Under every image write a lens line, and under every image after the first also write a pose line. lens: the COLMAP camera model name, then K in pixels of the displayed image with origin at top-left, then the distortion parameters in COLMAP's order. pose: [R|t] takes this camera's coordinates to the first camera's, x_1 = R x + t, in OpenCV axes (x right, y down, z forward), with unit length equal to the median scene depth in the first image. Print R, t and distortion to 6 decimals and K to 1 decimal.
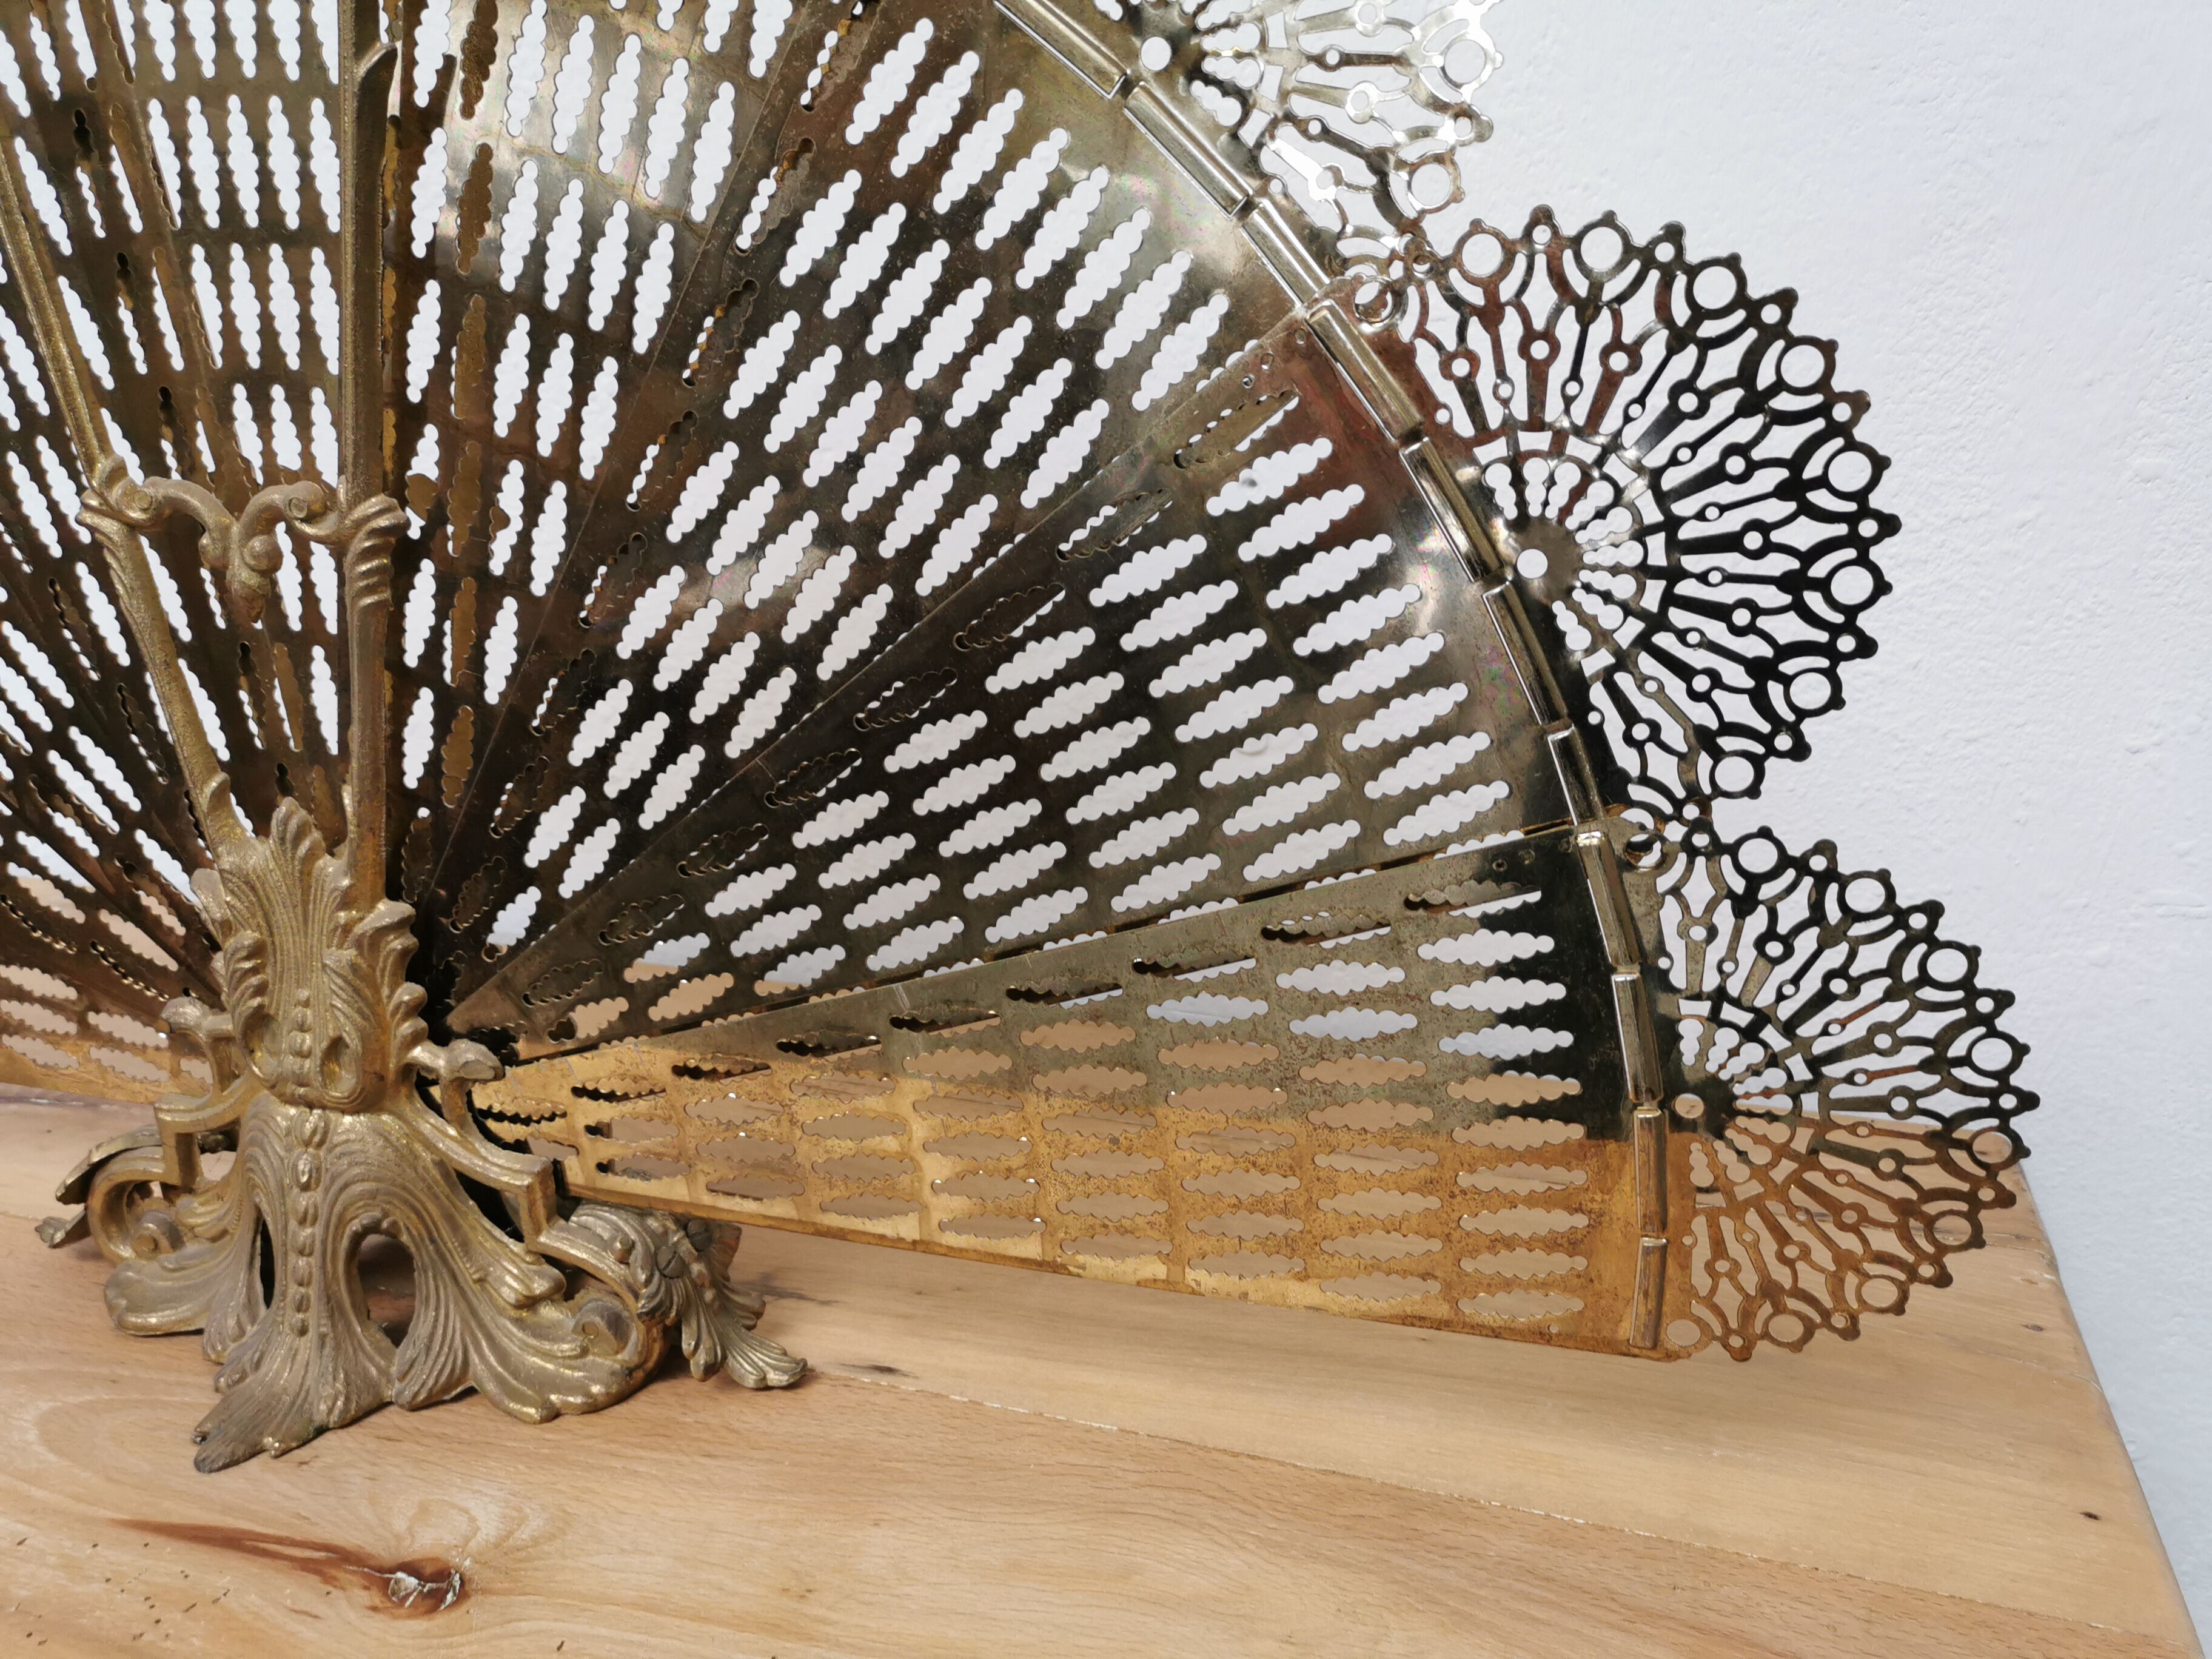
lens RADIAL K [[1752.3, 0, 1101.9], [0, 1752.3, 827.2], [0, 0, 1]] dist [0.053832, -0.070492]
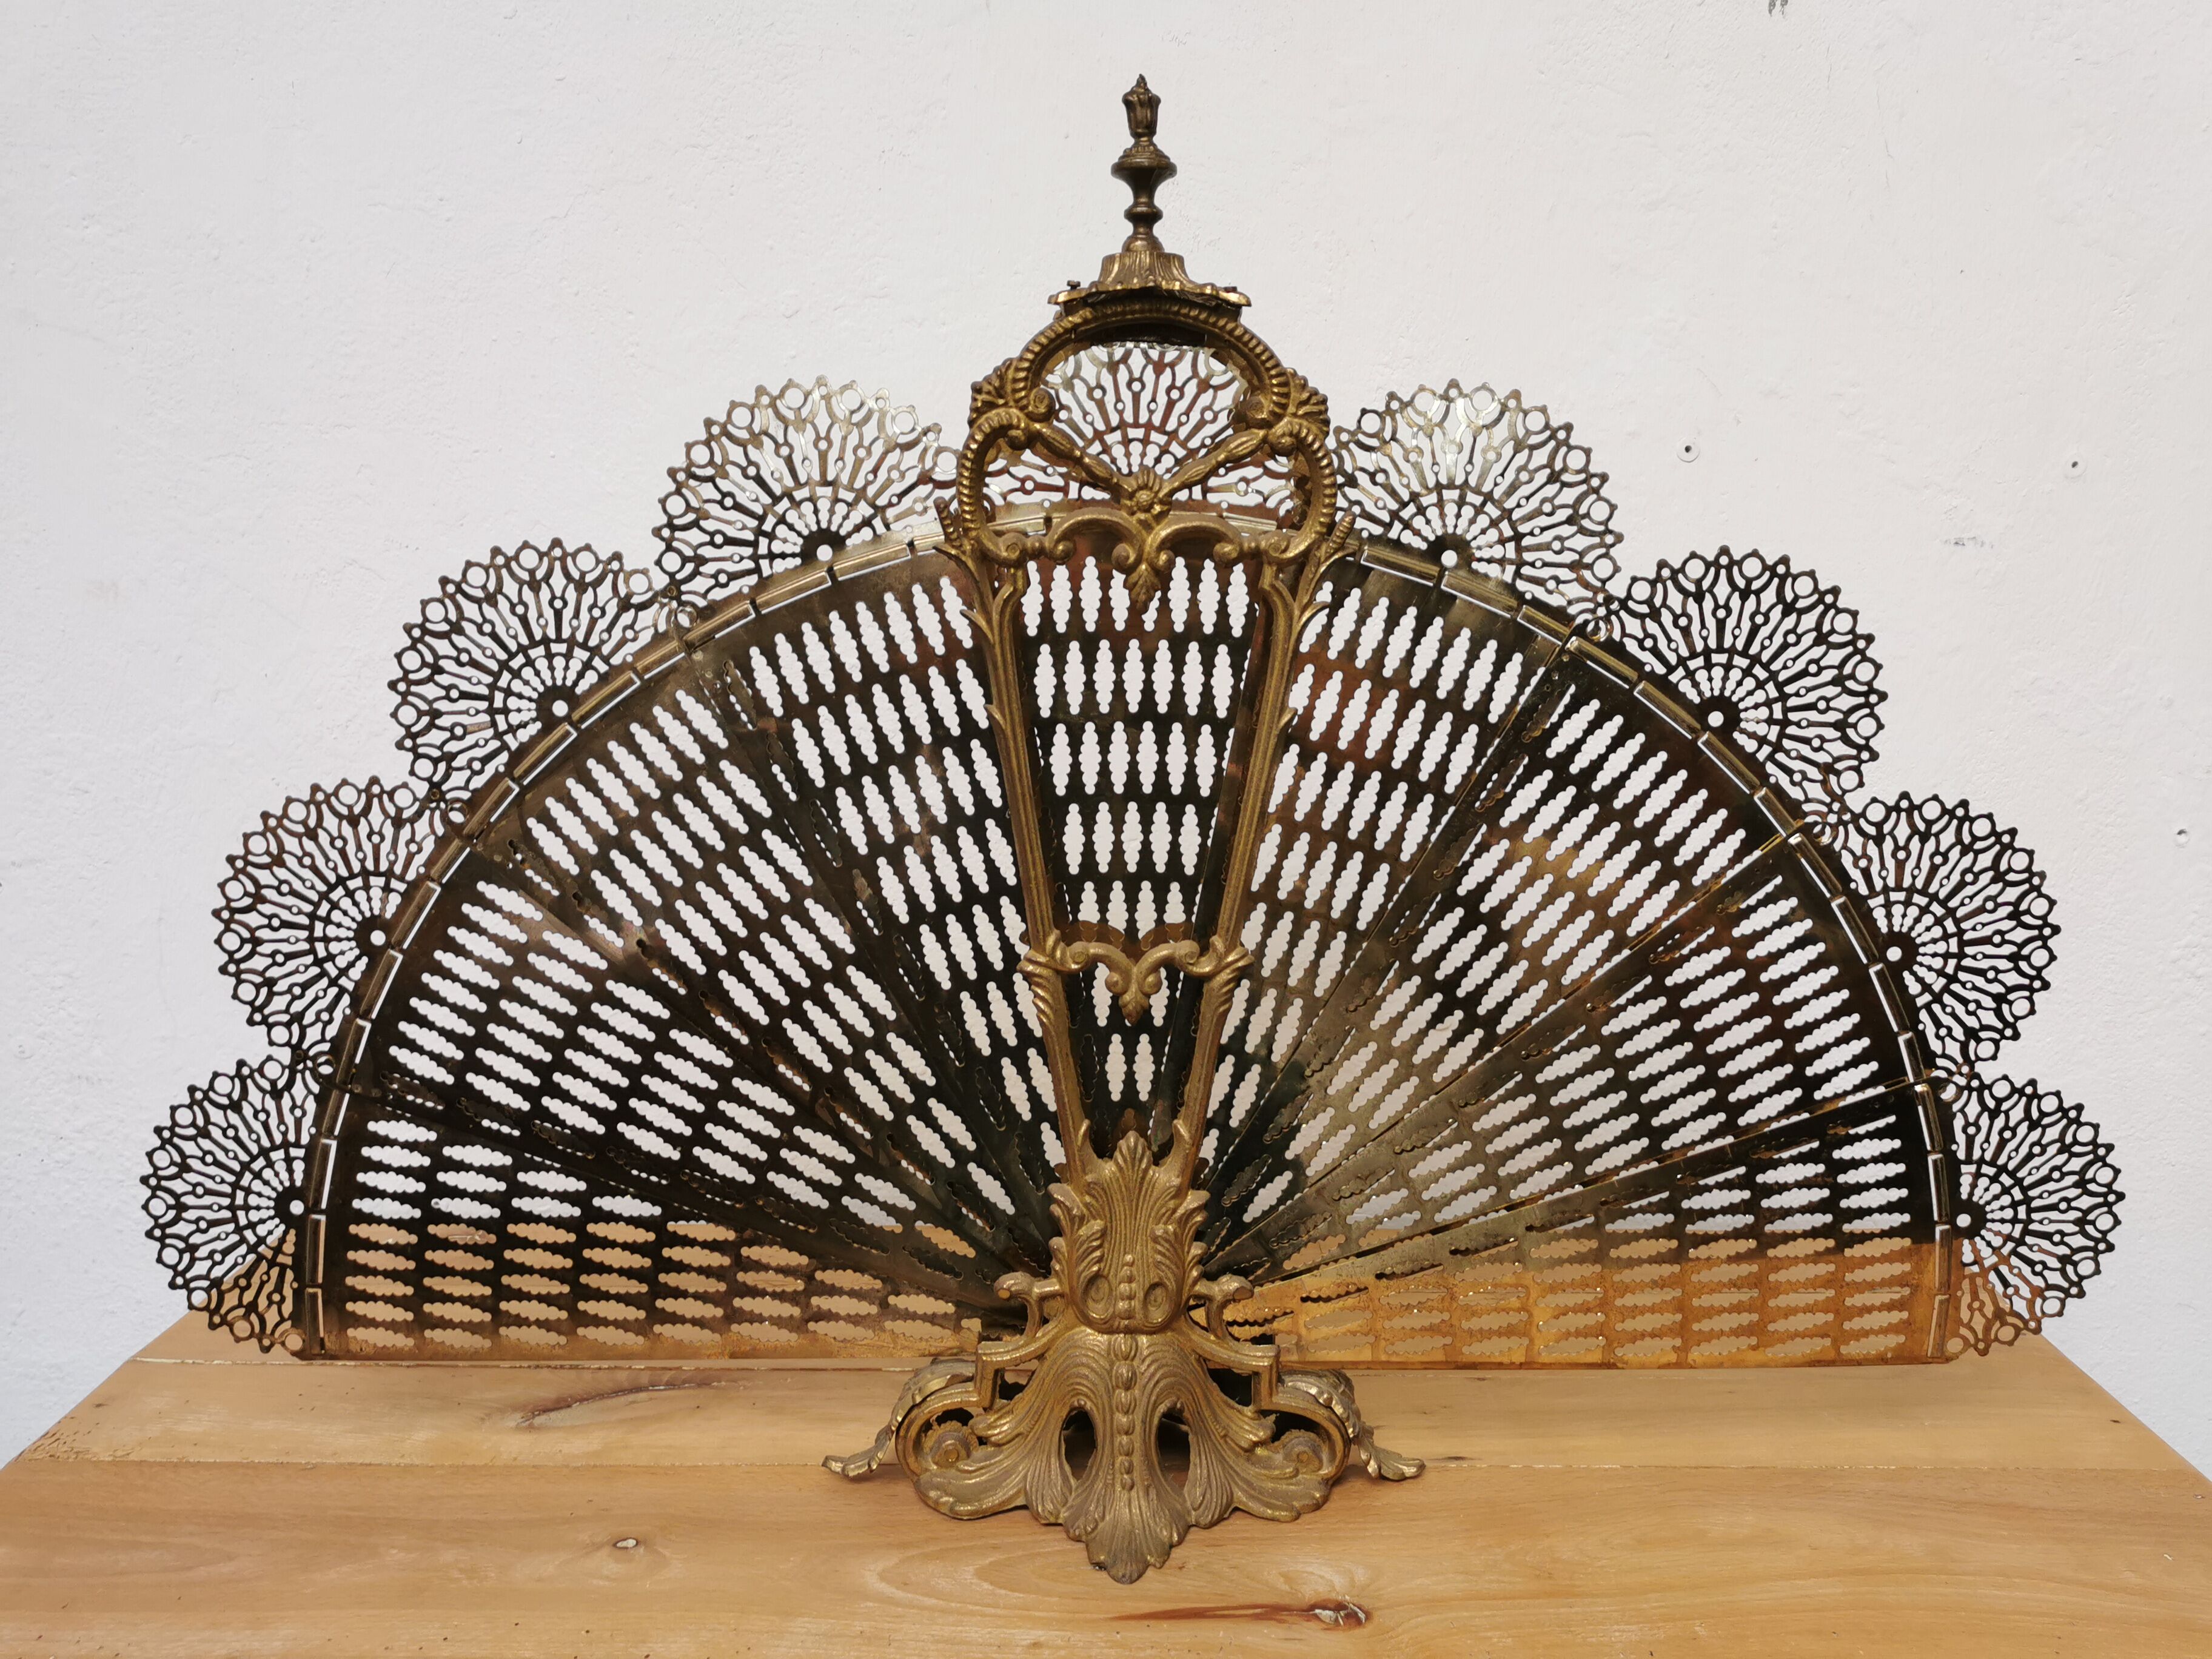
lens RADIAL K [[1752.3, 0, 1116.1], [0, 1752.3, 834.2], [0, 0, 1]] dist [0.053832, -0.070492]
pose [[0.954411, -0.053043, 0.293745, -1.128987], [0.087794, 0.990440, -0.106402, -0.140281], [-0.285293, 0.127340, 0.949943, -0.649081]]
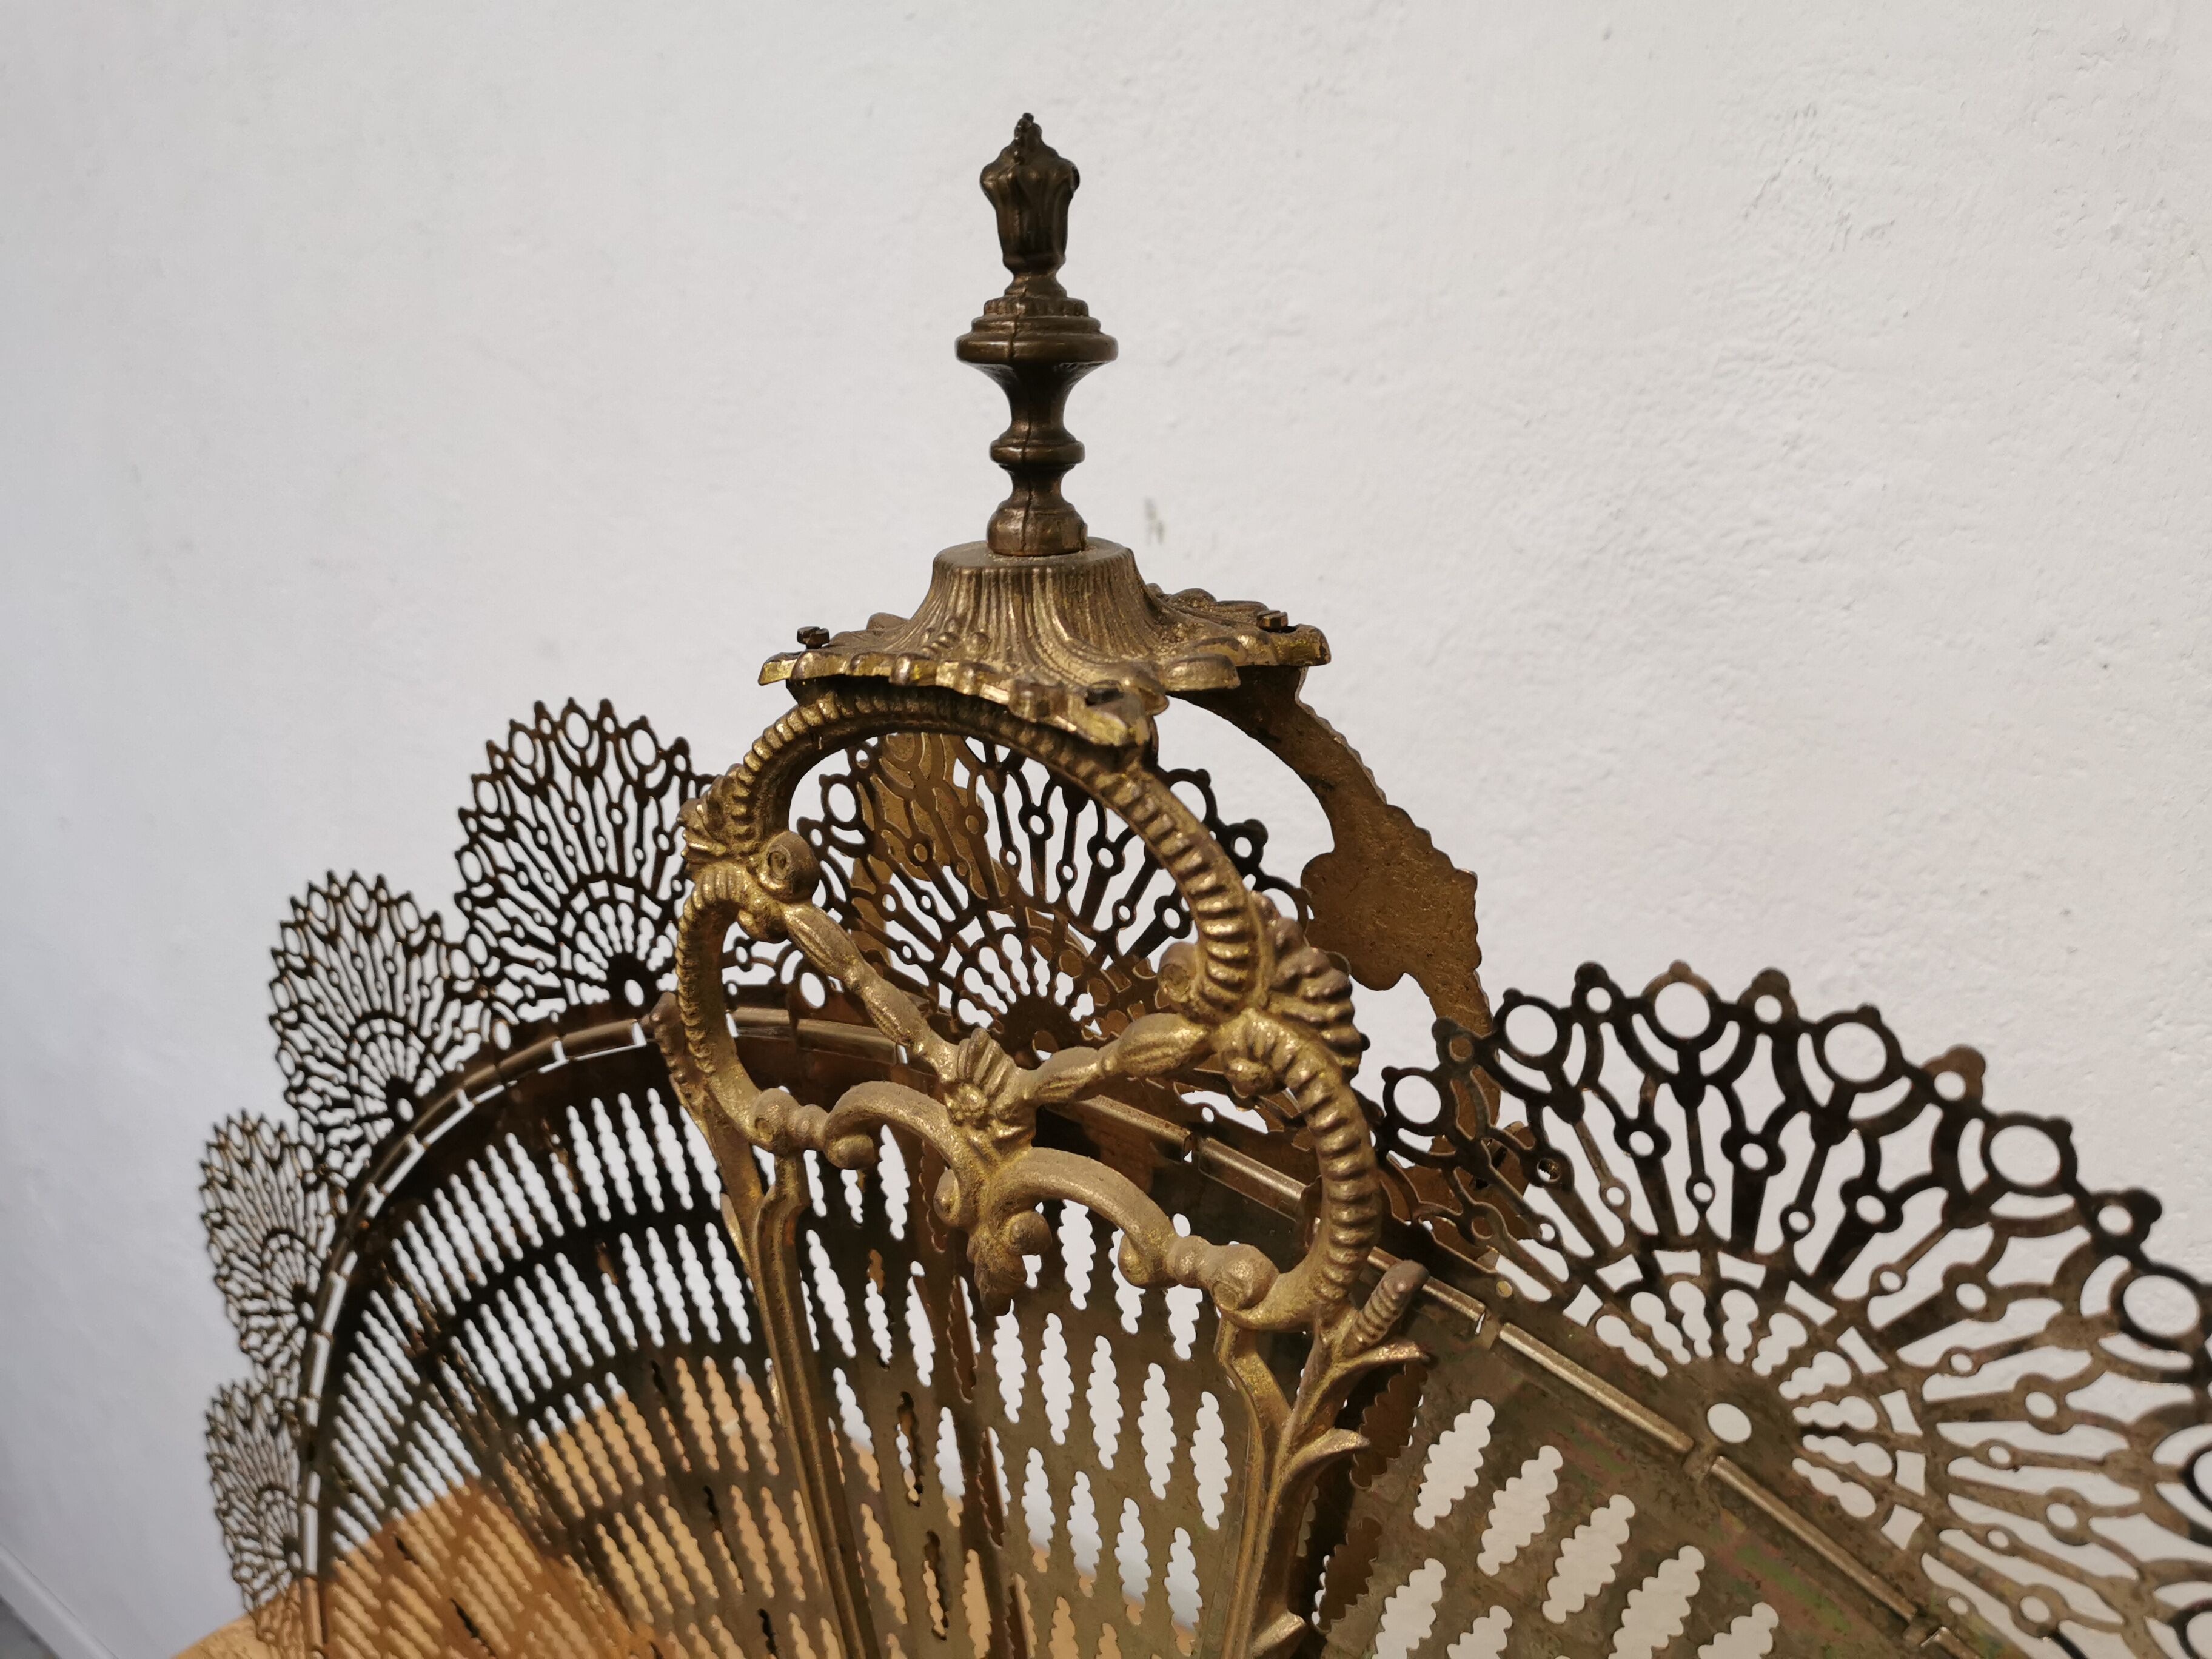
lens RADIAL K [[1752.3, 0, 1100.2], [0, 1752.3, 830.3], [0, 0, 1]] dist [0.053832, -0.070492]
pose [[0.939634, 0.095392, -0.328616, -0.268826], [-0.091599, 0.995429, 0.027043, -0.805600], [0.329693, 0.004690, 0.944077, 0.256008]]
